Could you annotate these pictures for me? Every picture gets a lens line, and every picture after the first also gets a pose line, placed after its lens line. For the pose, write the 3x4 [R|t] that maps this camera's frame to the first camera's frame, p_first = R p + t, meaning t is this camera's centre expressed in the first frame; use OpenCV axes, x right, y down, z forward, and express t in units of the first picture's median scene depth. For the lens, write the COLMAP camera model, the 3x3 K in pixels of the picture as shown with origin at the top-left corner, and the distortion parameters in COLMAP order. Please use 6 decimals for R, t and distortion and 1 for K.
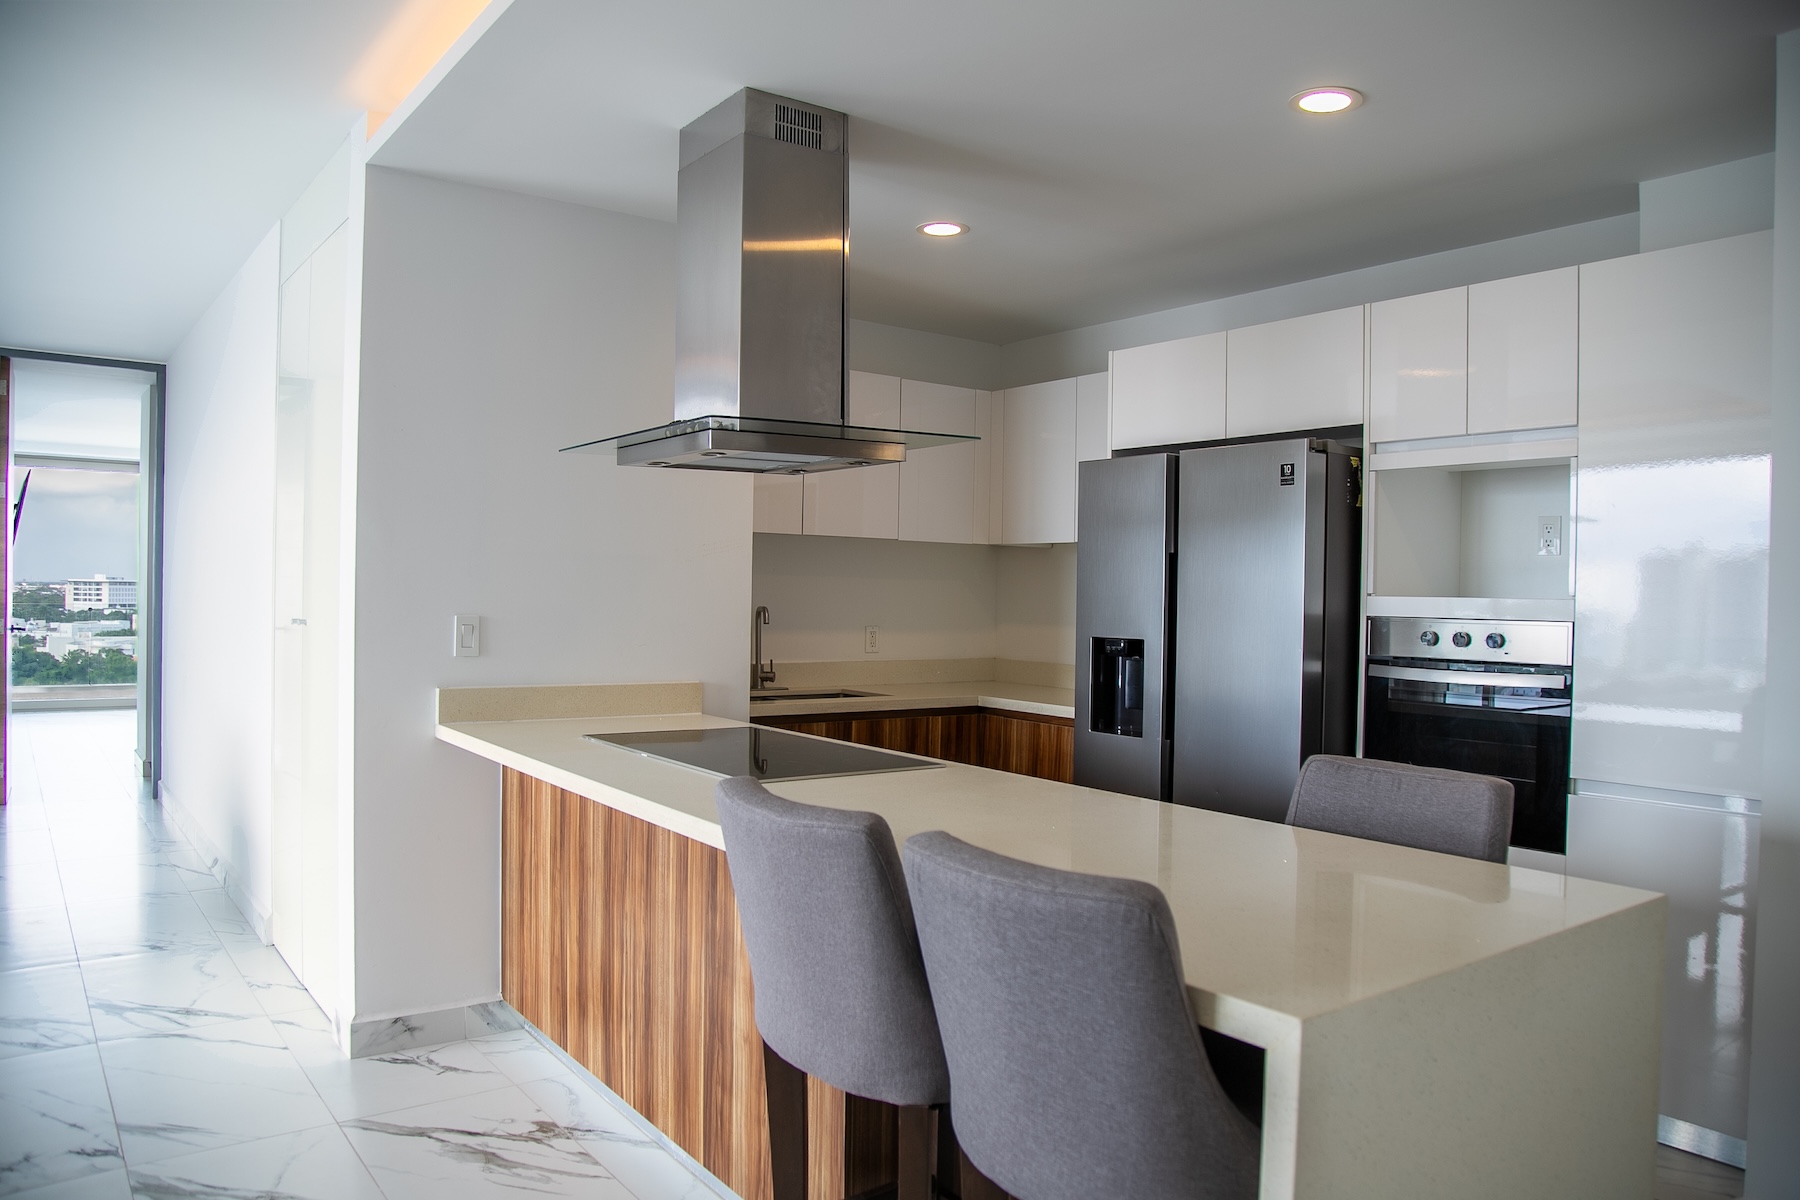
lens RADIAL K [[1248.8, 0, 900.0], [0, 1248.8, 604.4], [0, 0, 1]] dist [-0.117560, 0.073167]
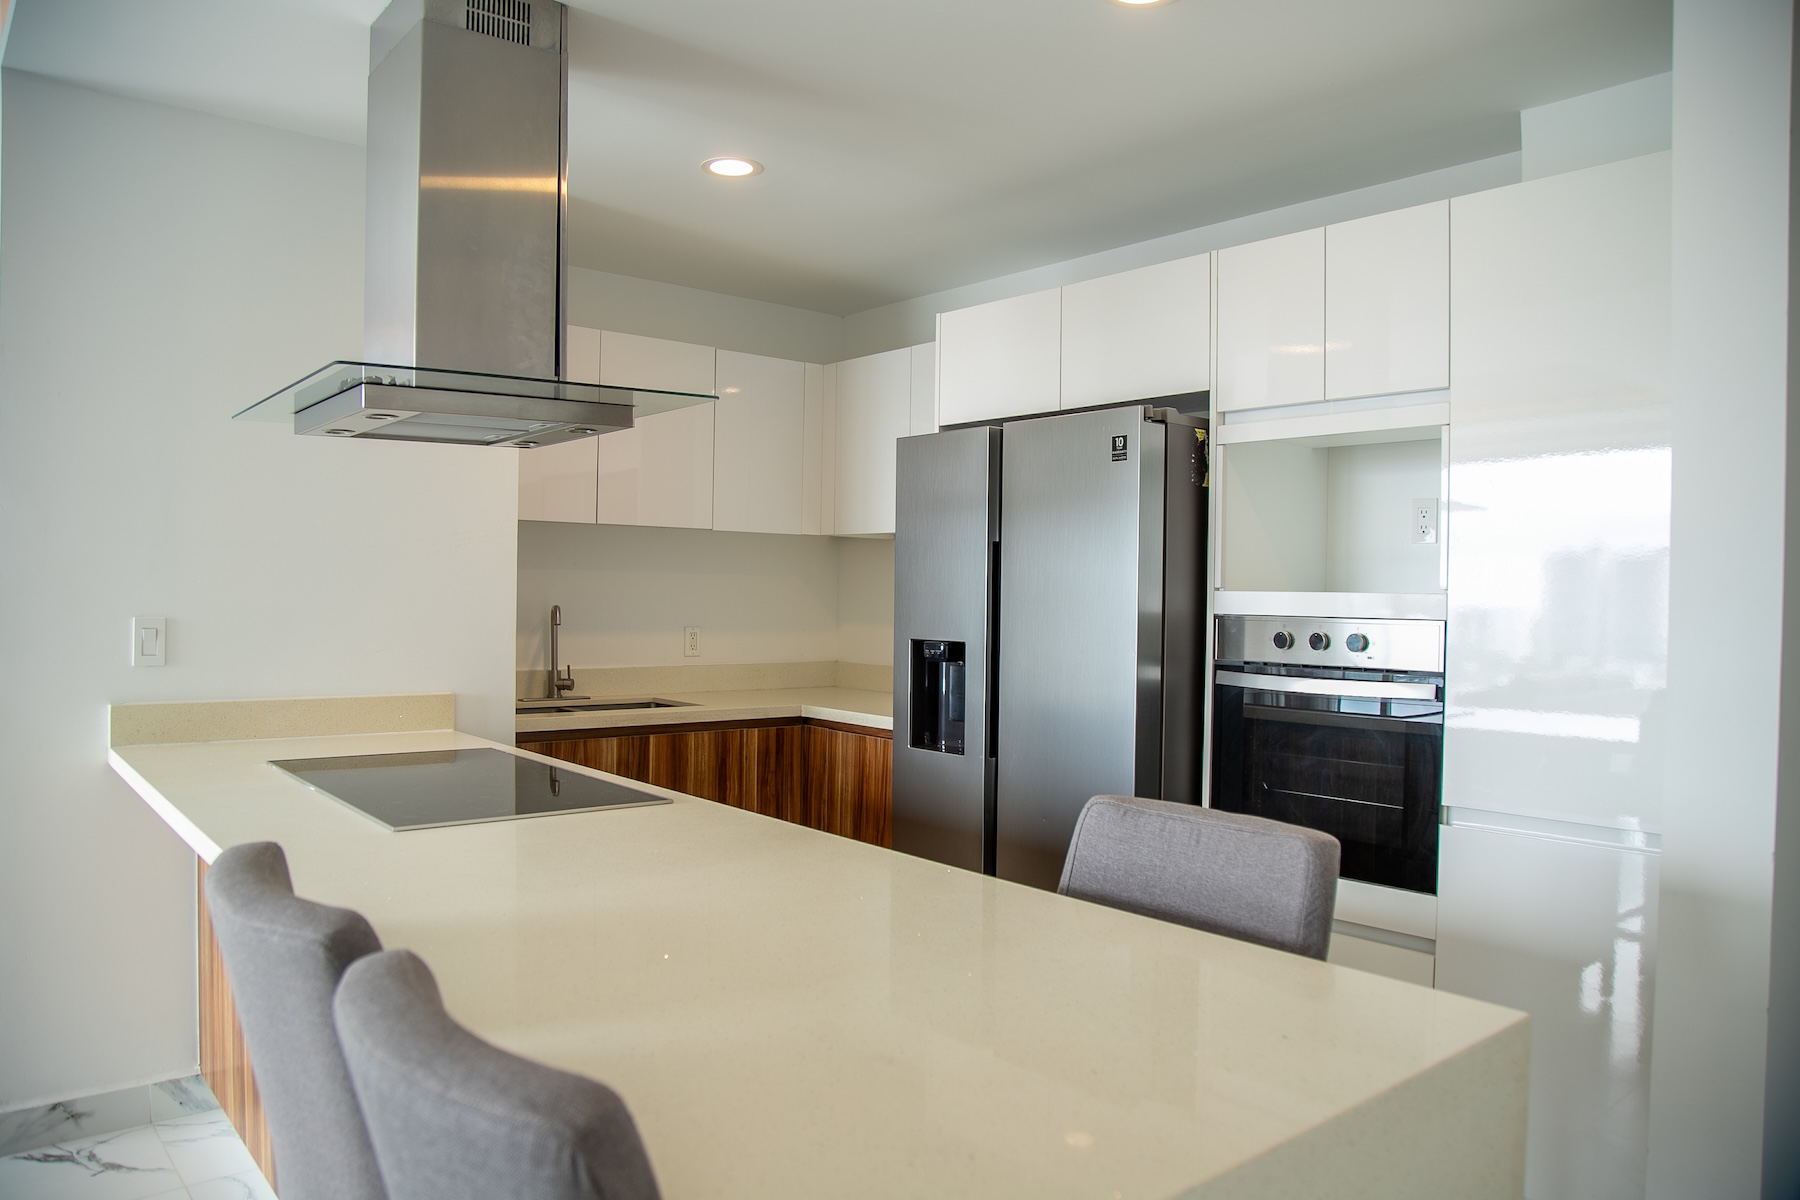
lens RADIAL K [[1243.4, 0, 897.2], [0, 1243.4, 605.1], [0, 0, 1]] dist [-0.115931, 0.071624]
pose [[0.998315, -0.003377, 0.057932, 0.108138], [0.003274, 0.999993, 0.001885, 0.000809], [-0.057938, -0.001692, 0.998319, 0.151920]]
